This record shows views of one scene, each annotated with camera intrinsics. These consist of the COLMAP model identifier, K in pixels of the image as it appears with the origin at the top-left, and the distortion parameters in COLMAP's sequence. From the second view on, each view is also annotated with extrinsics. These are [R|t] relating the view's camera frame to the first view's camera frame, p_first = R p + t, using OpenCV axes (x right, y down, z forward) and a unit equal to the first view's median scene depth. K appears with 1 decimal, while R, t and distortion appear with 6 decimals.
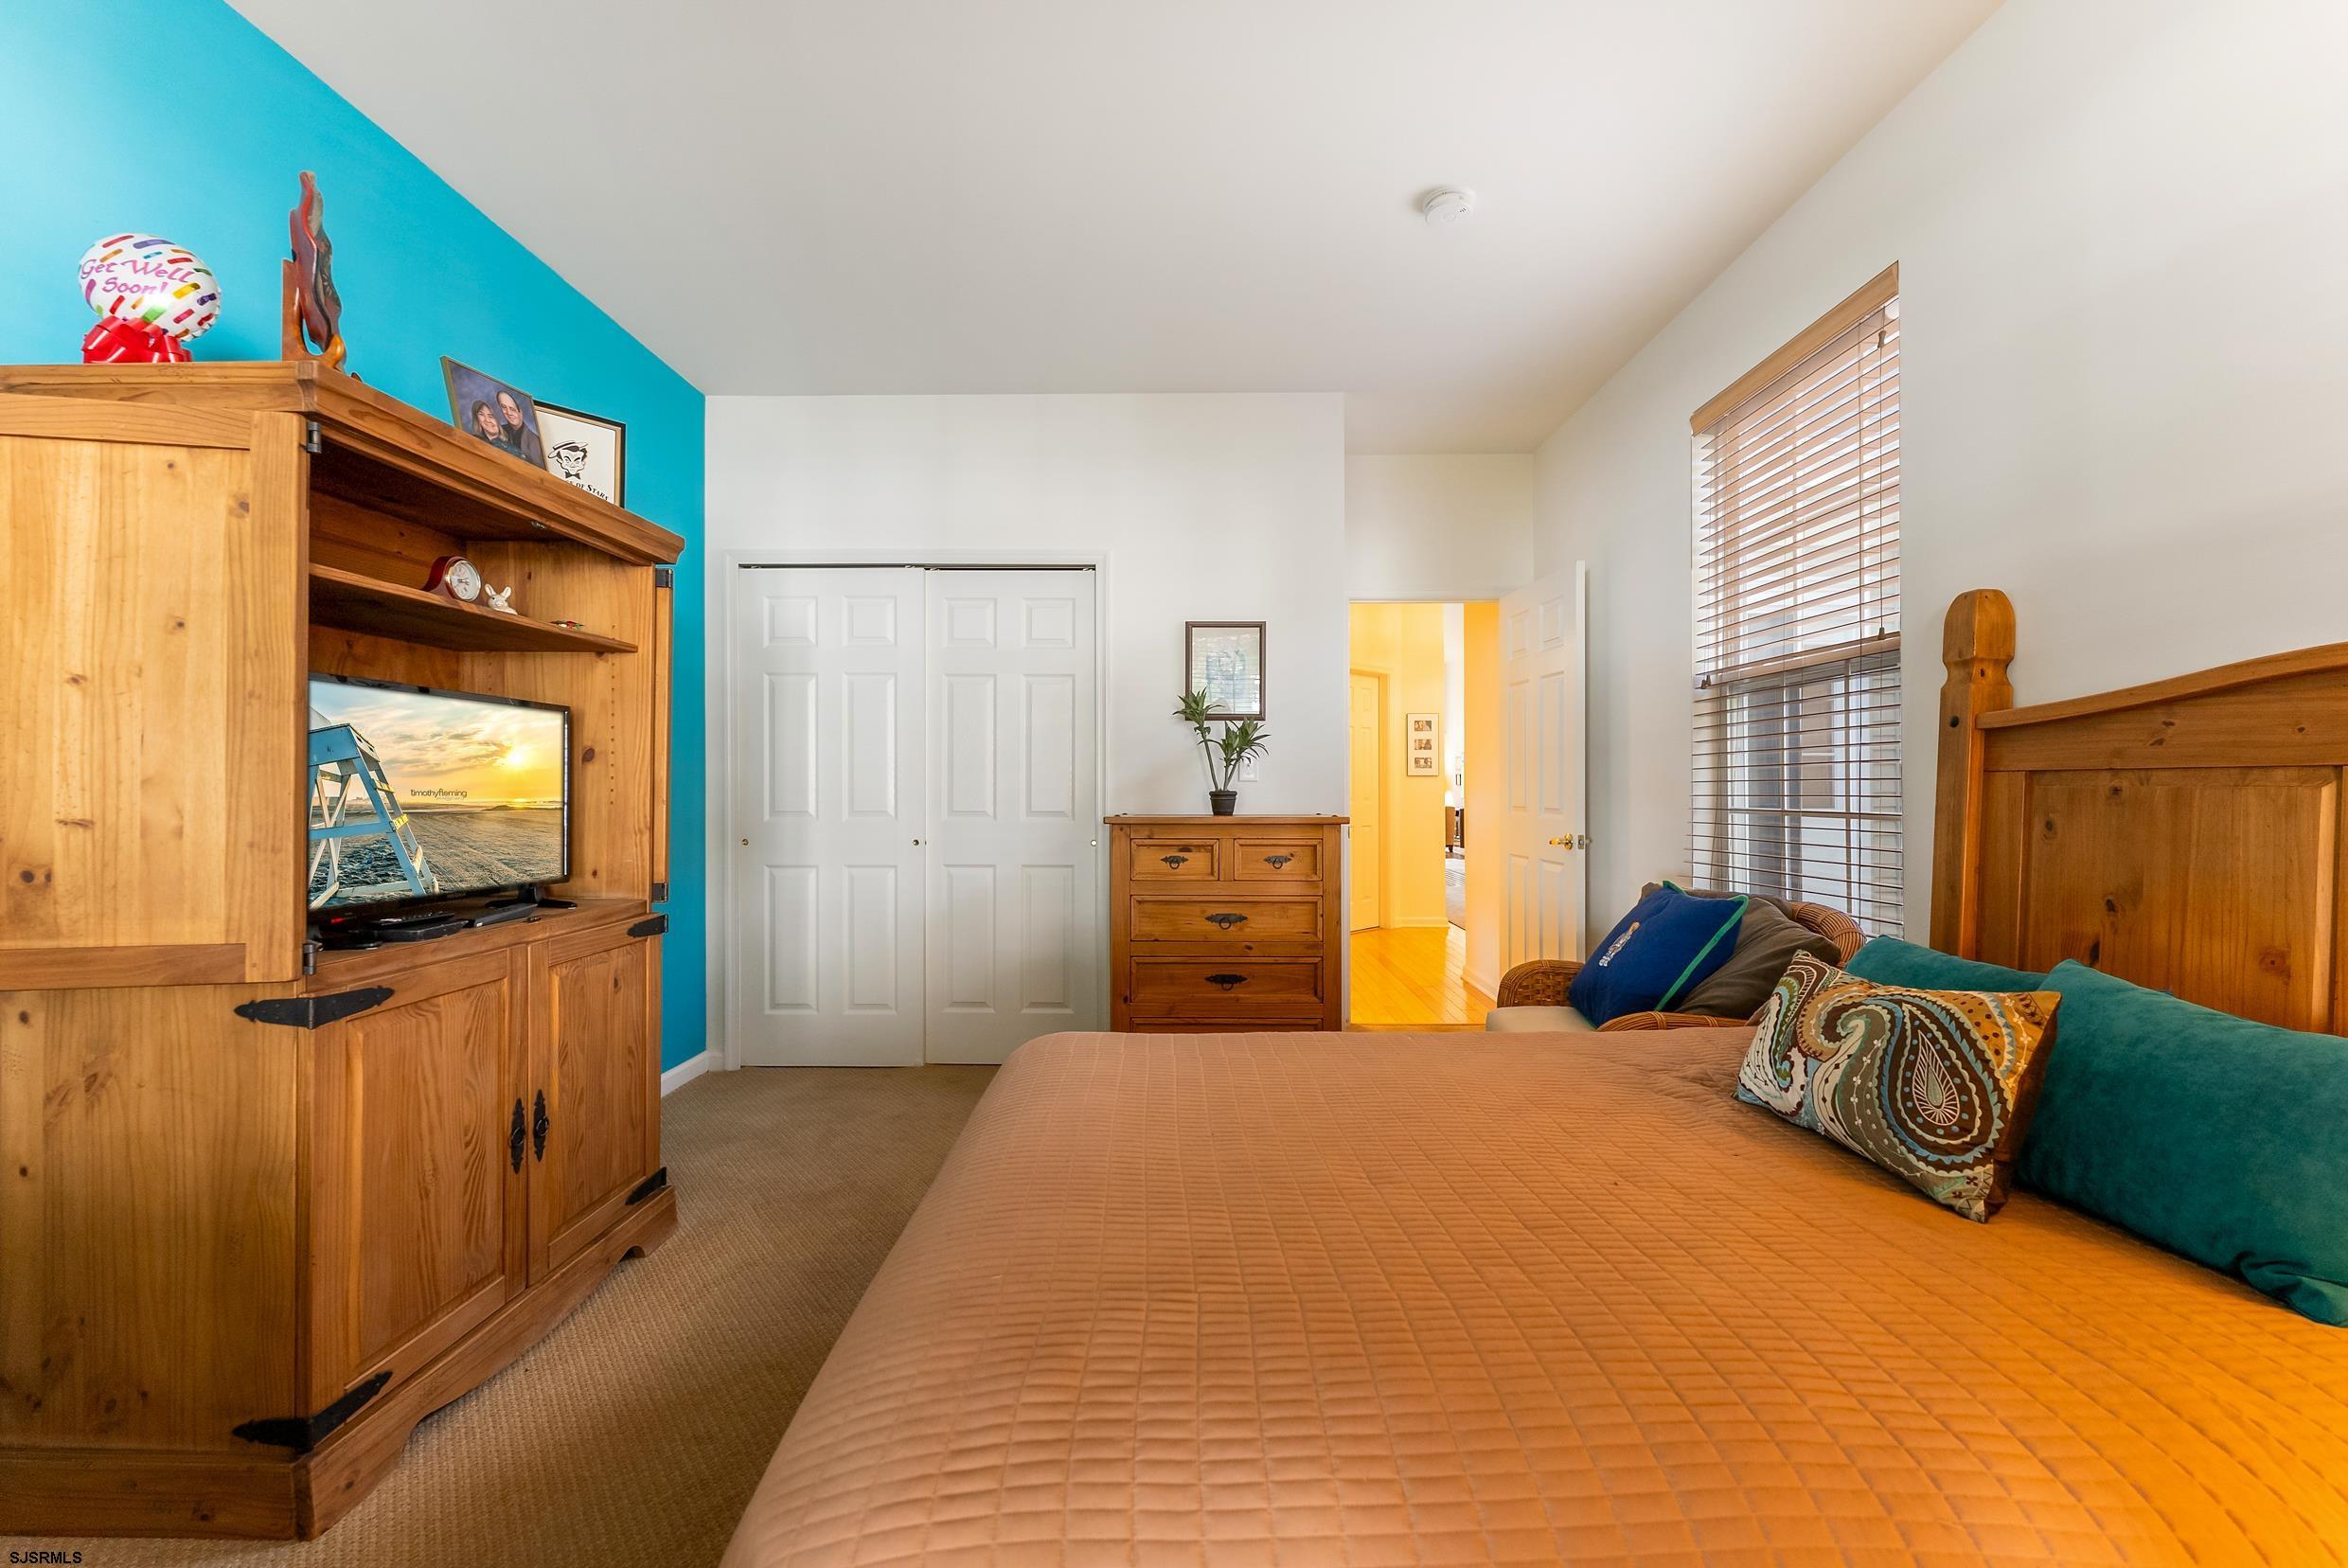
lens RADIAL K [[948.1, 0, 1175.1], [0, 948.1, 779.8], [0, 0, 1]] dist [0.000995, -0.000362]
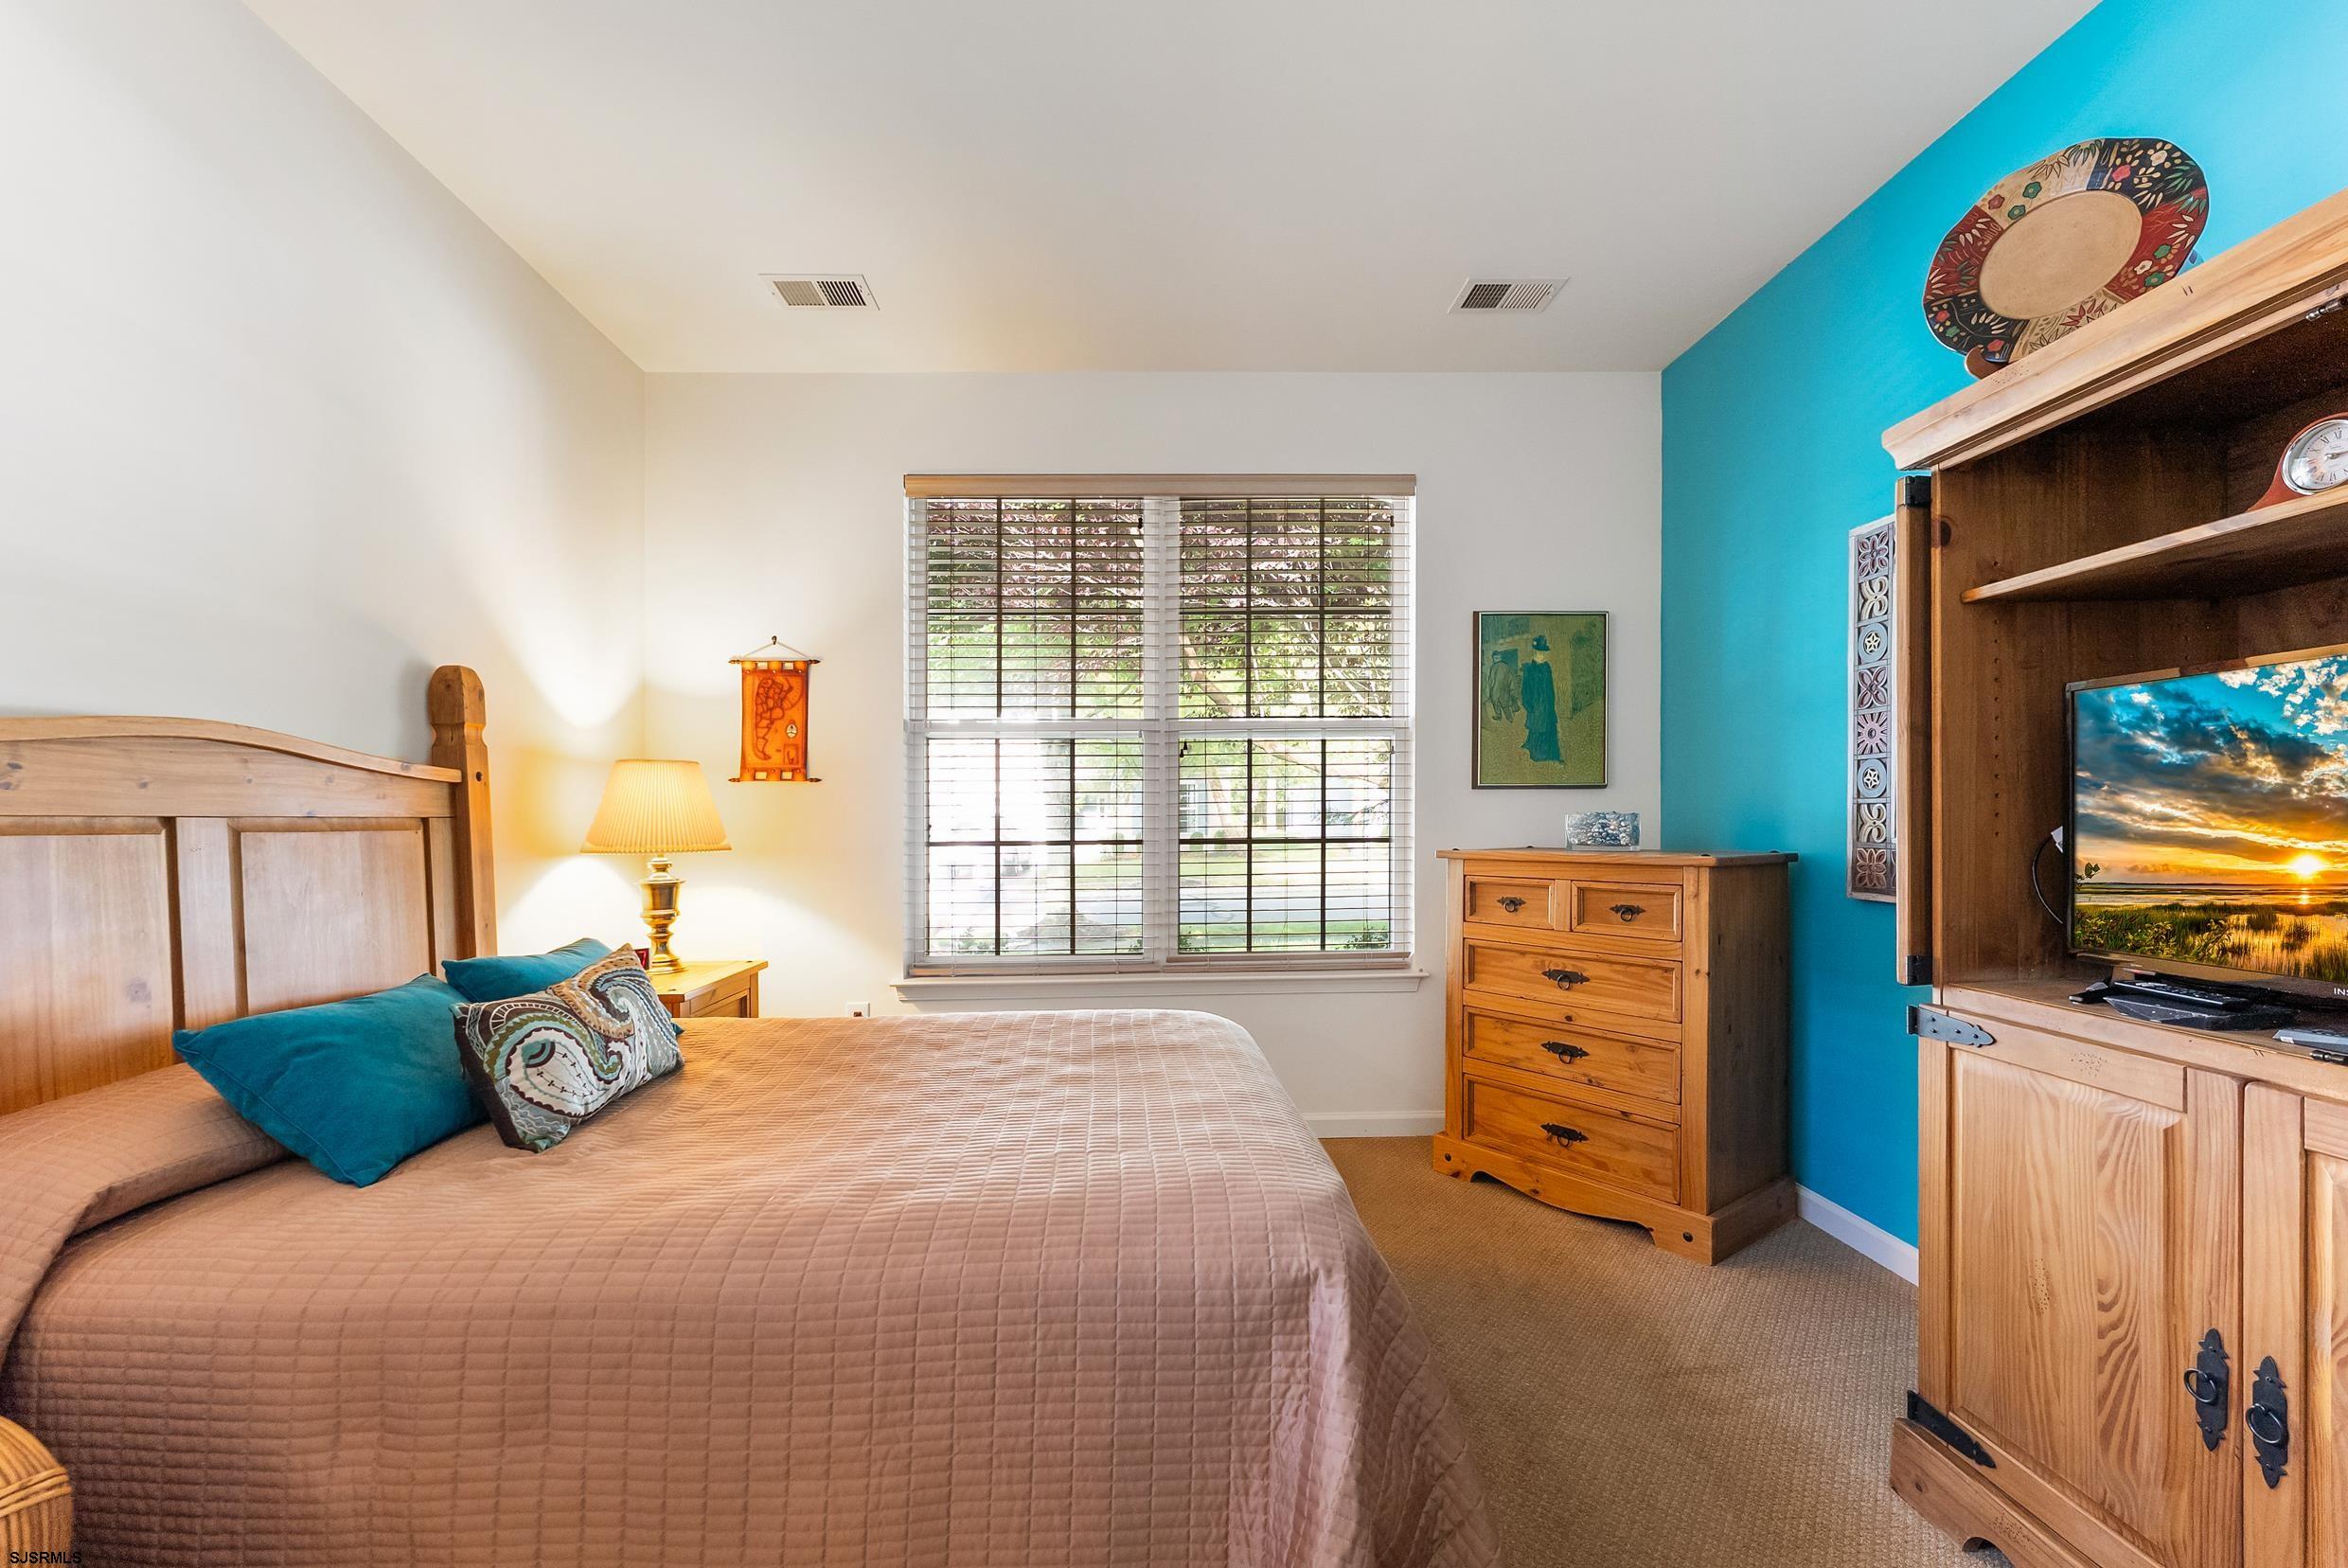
lens RADIAL K [[957.1, 0, 1174.7], [0, 957.1, 766.2], [0, 0, 1]] dist [-0.000813, -0.000169]
pose [[-0.997966, 0.008390, -0.063202, 0.001662], [0.012534, 0.997776, -0.065463, 0.013212], [0.062512, -0.066122, -0.995851, 1.780022]]
